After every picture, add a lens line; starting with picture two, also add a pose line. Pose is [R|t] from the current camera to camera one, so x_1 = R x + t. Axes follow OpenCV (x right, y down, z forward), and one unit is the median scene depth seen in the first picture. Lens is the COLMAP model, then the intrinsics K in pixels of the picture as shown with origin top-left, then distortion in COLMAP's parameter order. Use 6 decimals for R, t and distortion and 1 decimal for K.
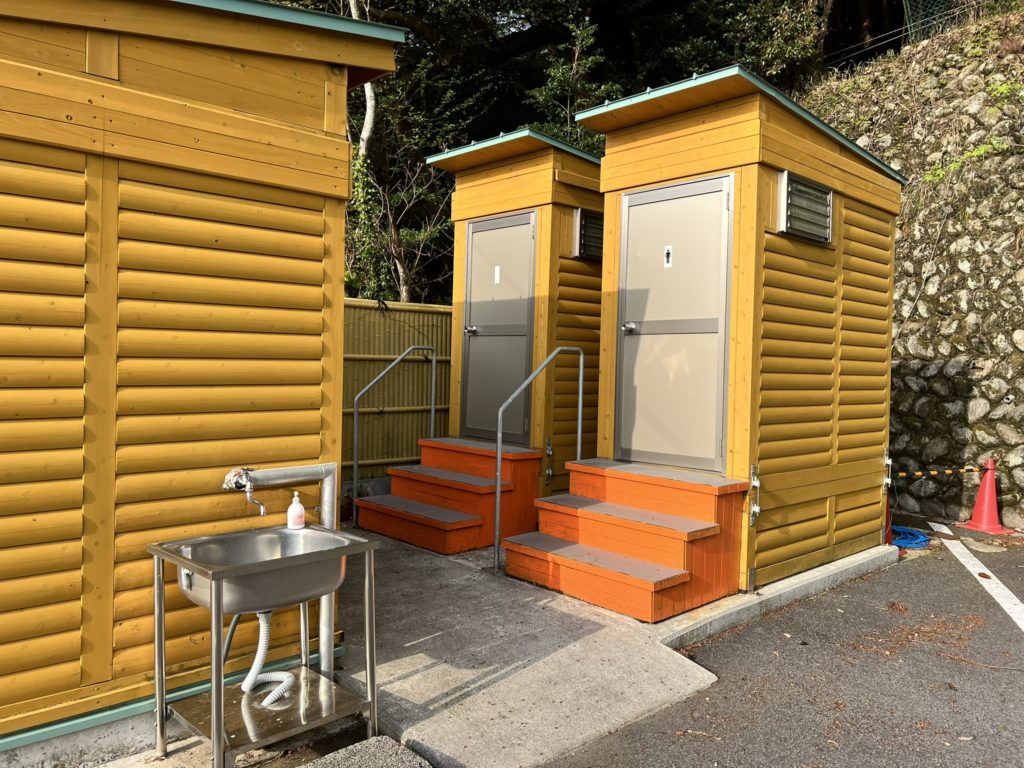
lens RADIAL K [[768.5, 0, 512.6], [0, 768.5, 384.6], [0, 0, 1]] dist [0.016316, -0.028931]
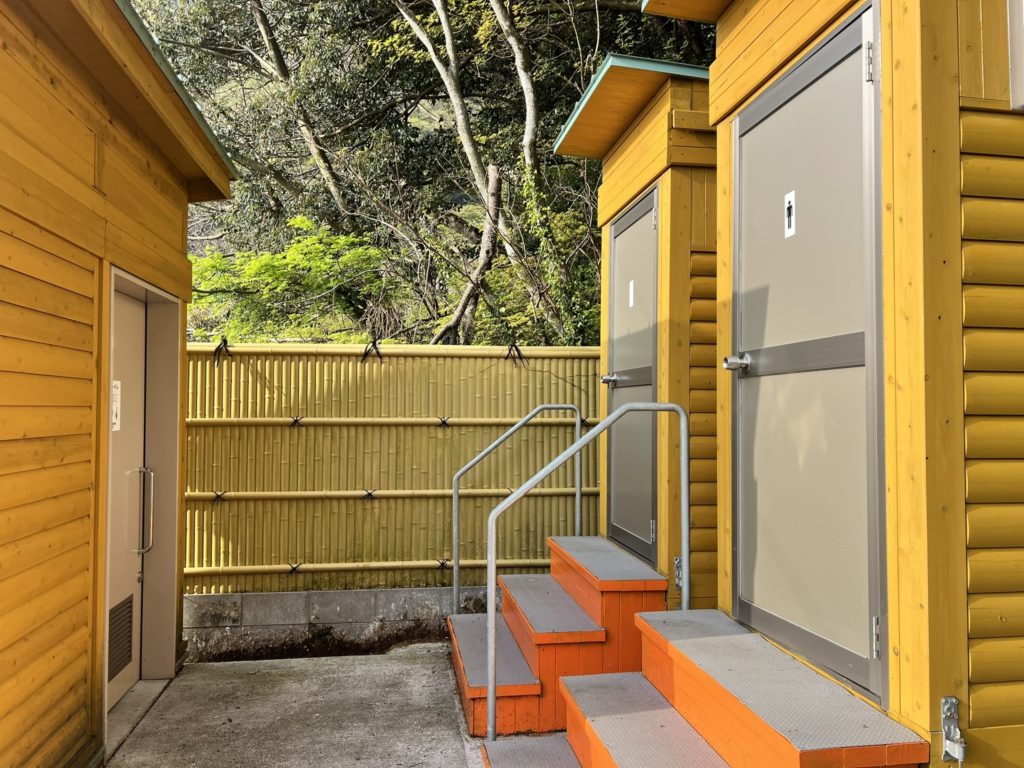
lens RADIAL K [[768.5, 0, 512.9], [0, 768.5, 385.7], [0, 0, 1]] dist [0.016316, -0.028931]
pose [[0.831090, -0.040538, -0.554658, 0.258184], [0.003118, 0.997664, -0.068245, -0.019992], [0.556129, 0.054988, 0.829275, 0.400685]]
